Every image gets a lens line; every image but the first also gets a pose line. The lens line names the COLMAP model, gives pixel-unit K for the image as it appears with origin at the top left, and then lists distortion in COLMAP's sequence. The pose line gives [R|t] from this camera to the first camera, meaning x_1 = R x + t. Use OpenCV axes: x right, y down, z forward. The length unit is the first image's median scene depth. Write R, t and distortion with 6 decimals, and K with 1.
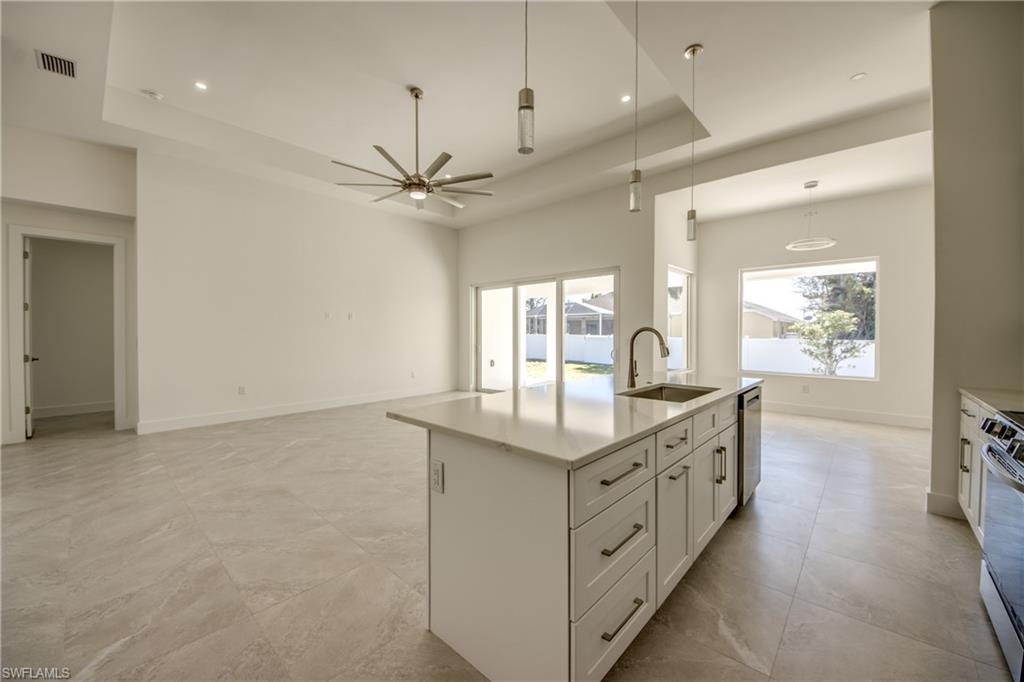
lens RADIAL K [[388.2, 0, 508.6], [0, 388.2, 339.7], [0, 0, 1]] dist [-0.000088, -0.000417]
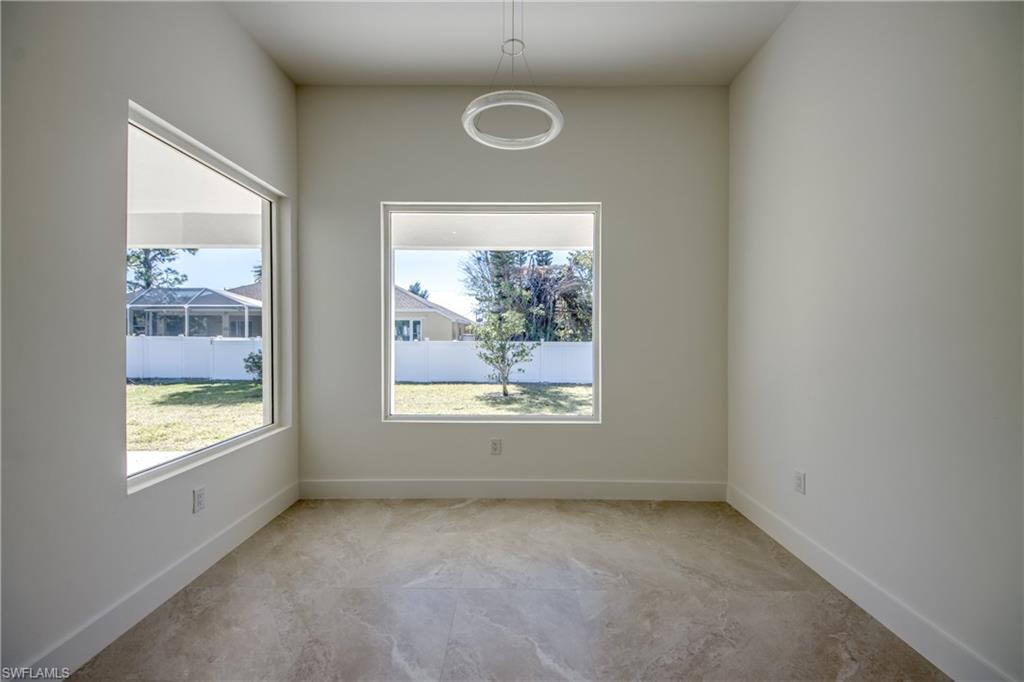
lens RADIAL K [[406.4, 0, 510.0], [0, 406.4, 334.3], [0, 0, 1]] dist [0.002481, -0.007204]
pose [[0.740805, 0.000767, 0.671720, 0.202987], [0.010148, 0.999872, -0.012334, -0.006381], [-0.671643, 0.015953, 0.740703, 0.284850]]
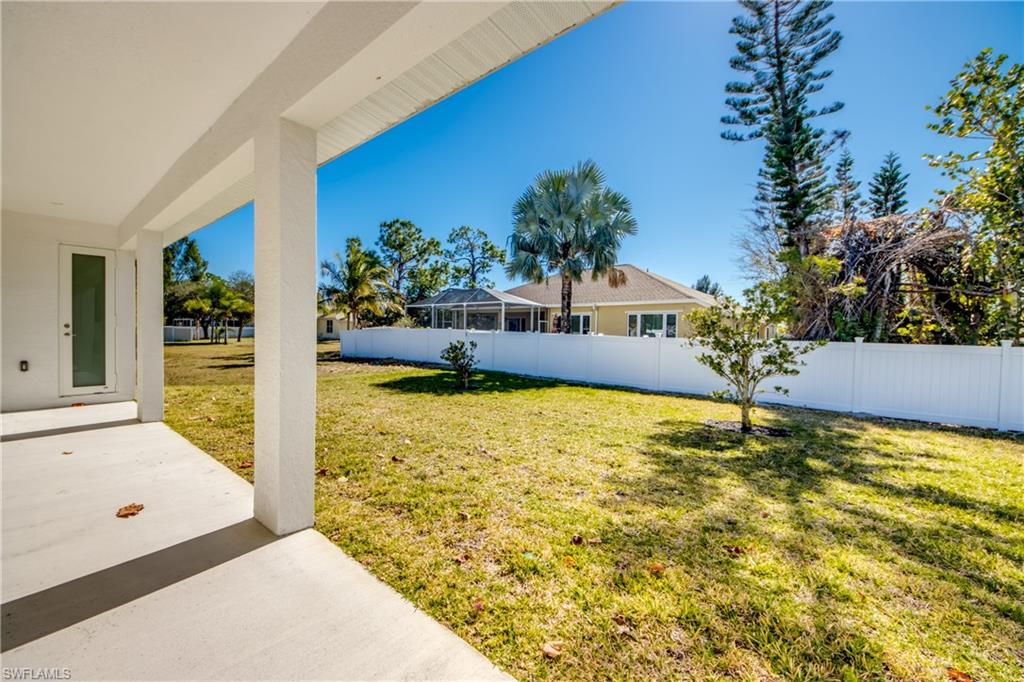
lens RADIAL K [[399.6, 0, 510.5], [0, 399.6, 338.7], [0, 0, 1]] dist [0.001201, -0.007187]
pose [[0.999401, 0.015328, 0.031012, 0.479268], [-0.015379, 0.999881, 0.001402, 0.004243], [-0.030986, -0.001878, 0.999518, 0.455396]]
